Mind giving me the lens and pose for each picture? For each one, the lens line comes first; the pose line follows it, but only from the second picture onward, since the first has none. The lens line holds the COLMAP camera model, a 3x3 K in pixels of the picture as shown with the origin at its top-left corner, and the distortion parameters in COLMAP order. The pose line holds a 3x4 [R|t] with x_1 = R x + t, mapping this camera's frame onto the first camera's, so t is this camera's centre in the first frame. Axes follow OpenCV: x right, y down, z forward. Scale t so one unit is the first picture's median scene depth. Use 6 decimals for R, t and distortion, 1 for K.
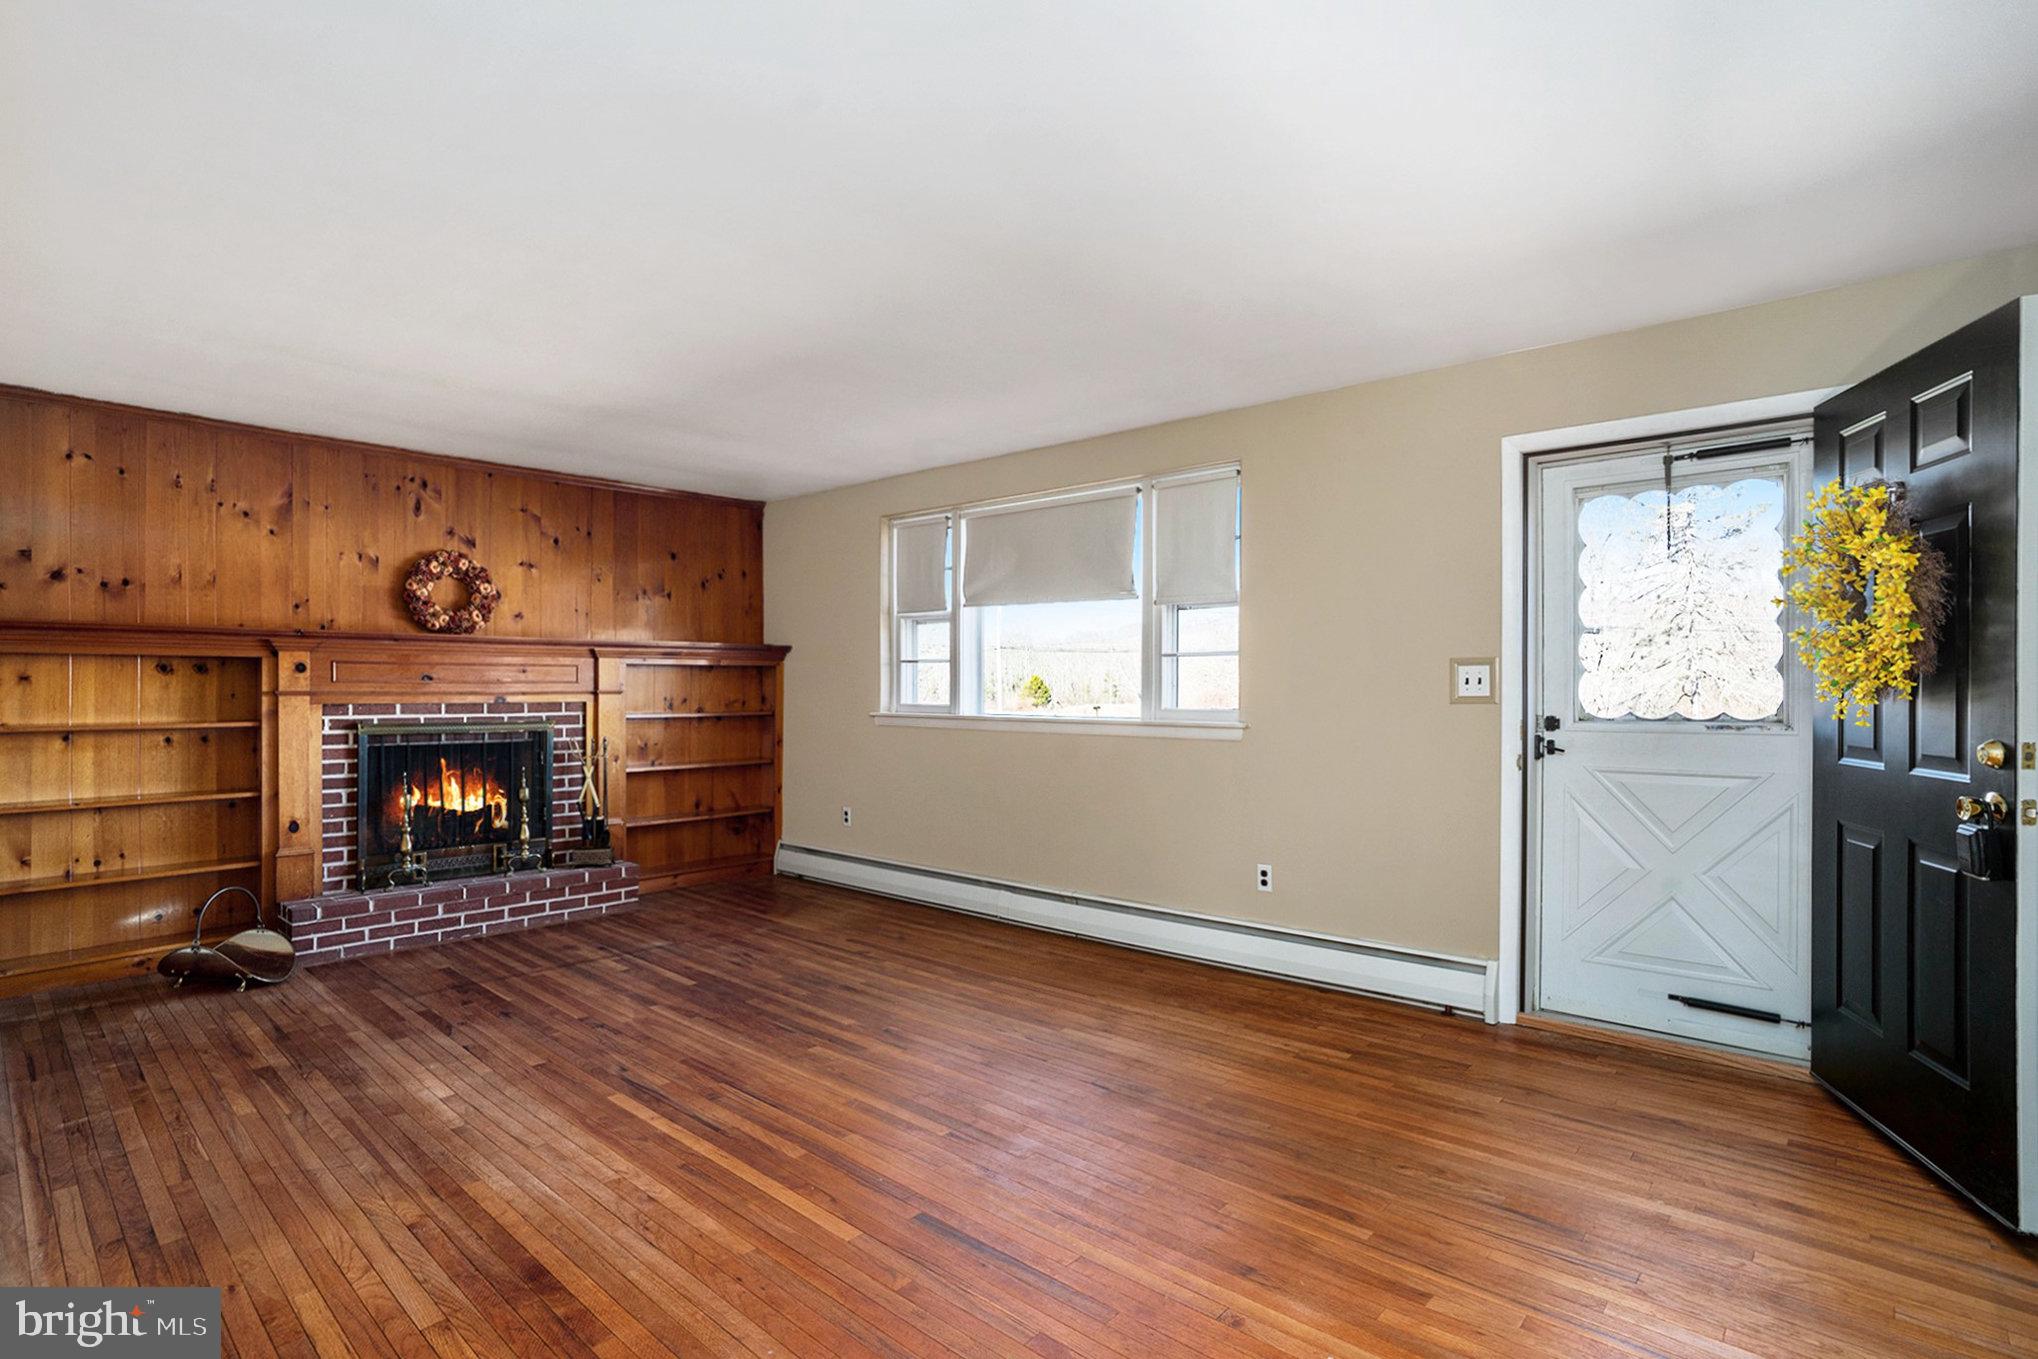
lens RADIAL K [[1001.7, 0, 1024.7], [0, 1001.7, 669.7], [0, 0, 1]] dist [-0.035534, 0.006267]
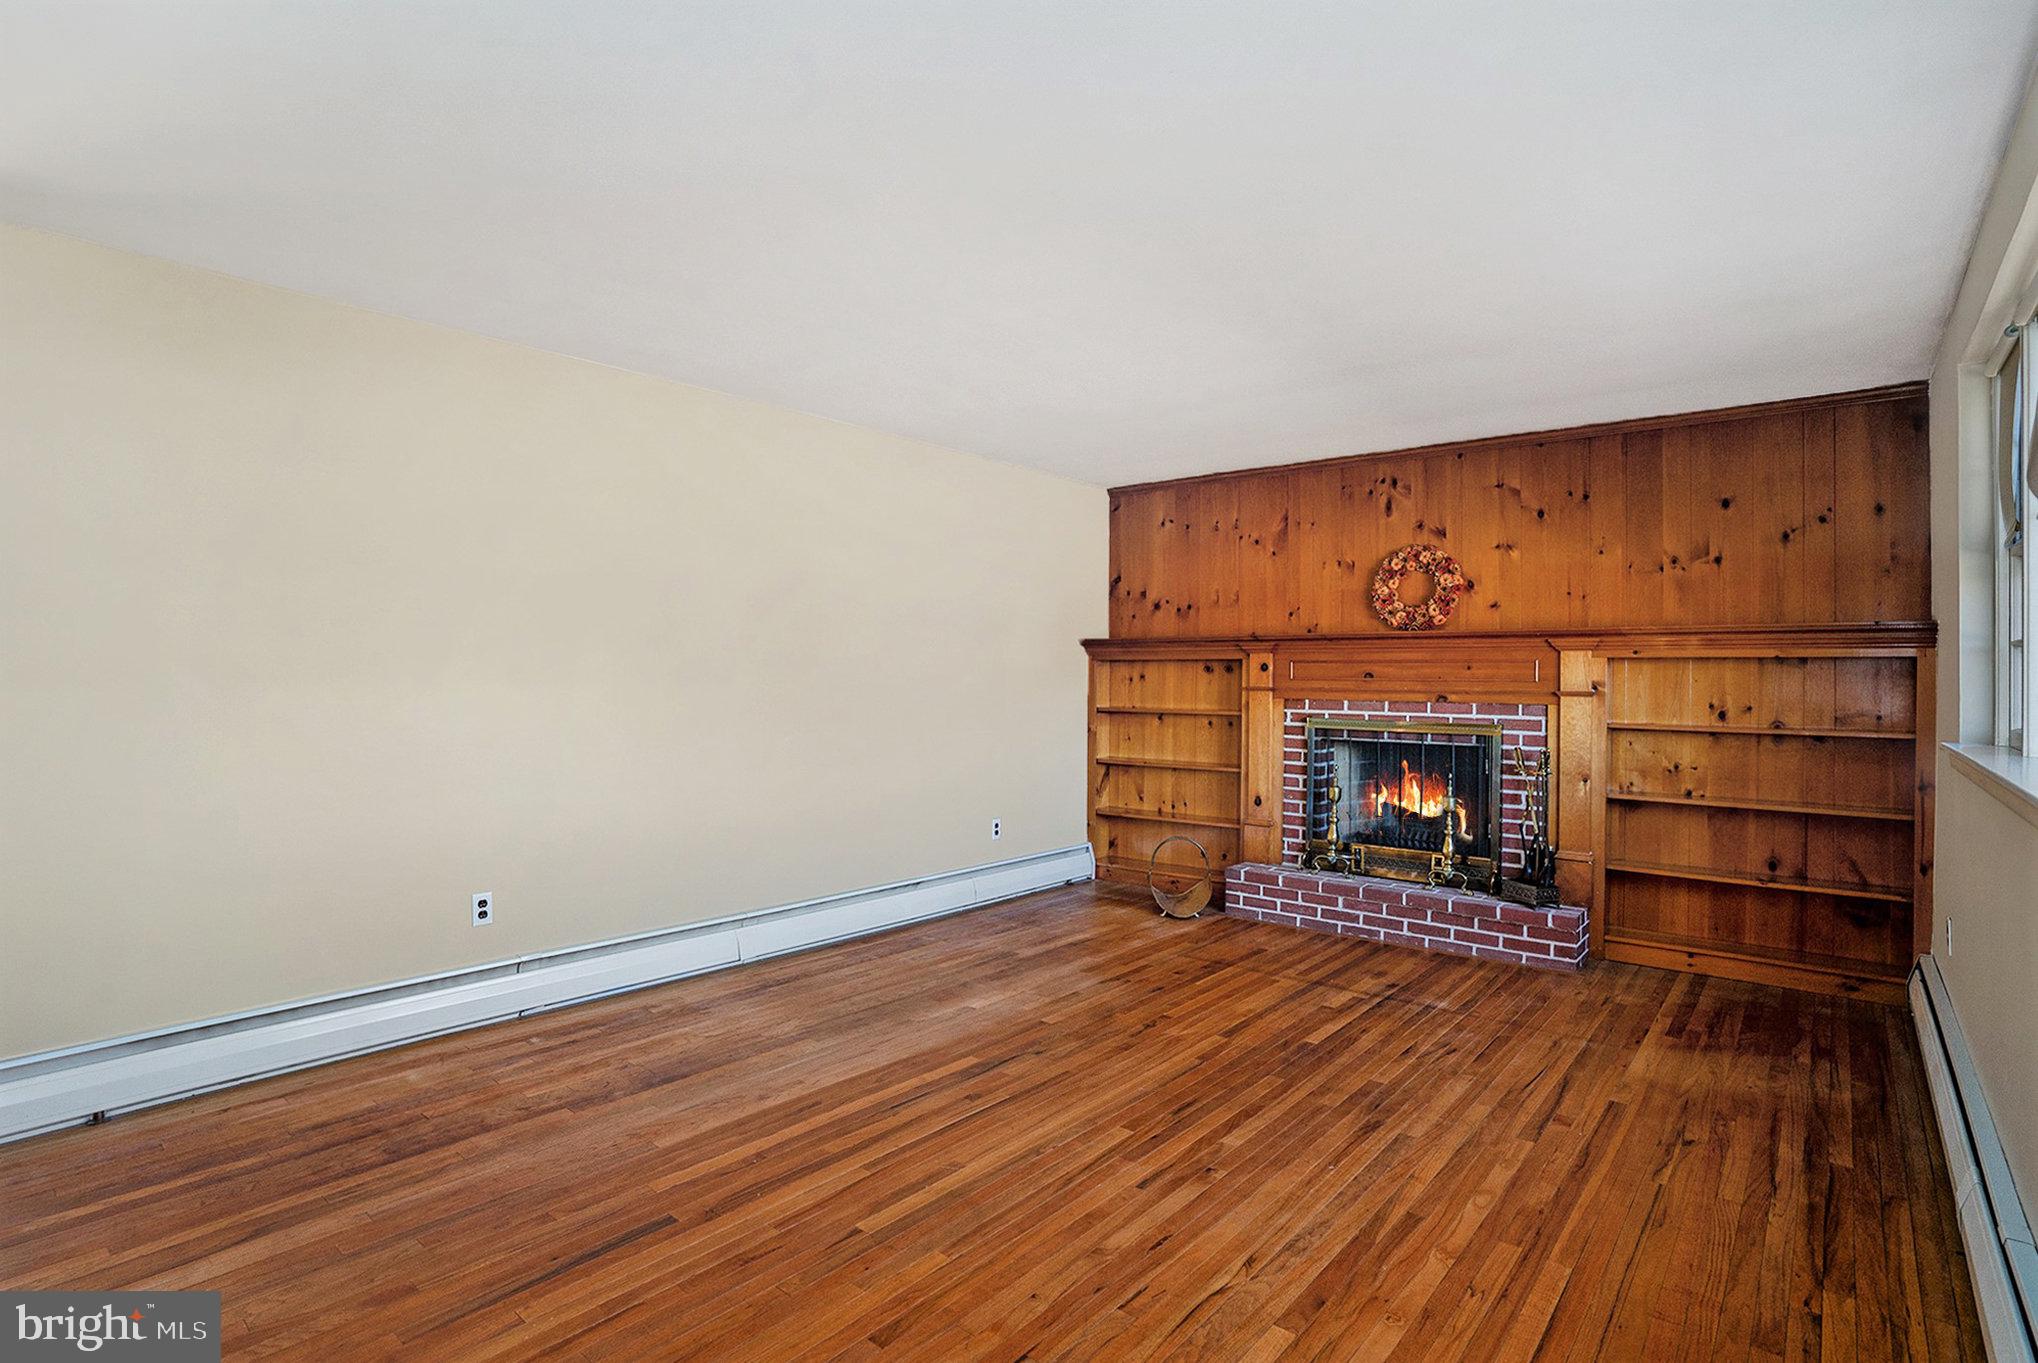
lens RADIAL K [[1001.7, 0, 1027.2], [0, 1001.7, 682.5], [0, 0, 1]] dist [-0.035534, 0.006267]
pose [[0.024345, 0.003440, -0.999698, 0.445908], [0.007232, 0.999967, 0.003617, 0.009833], [0.999677, -0.007318, 0.024319, 0.677281]]
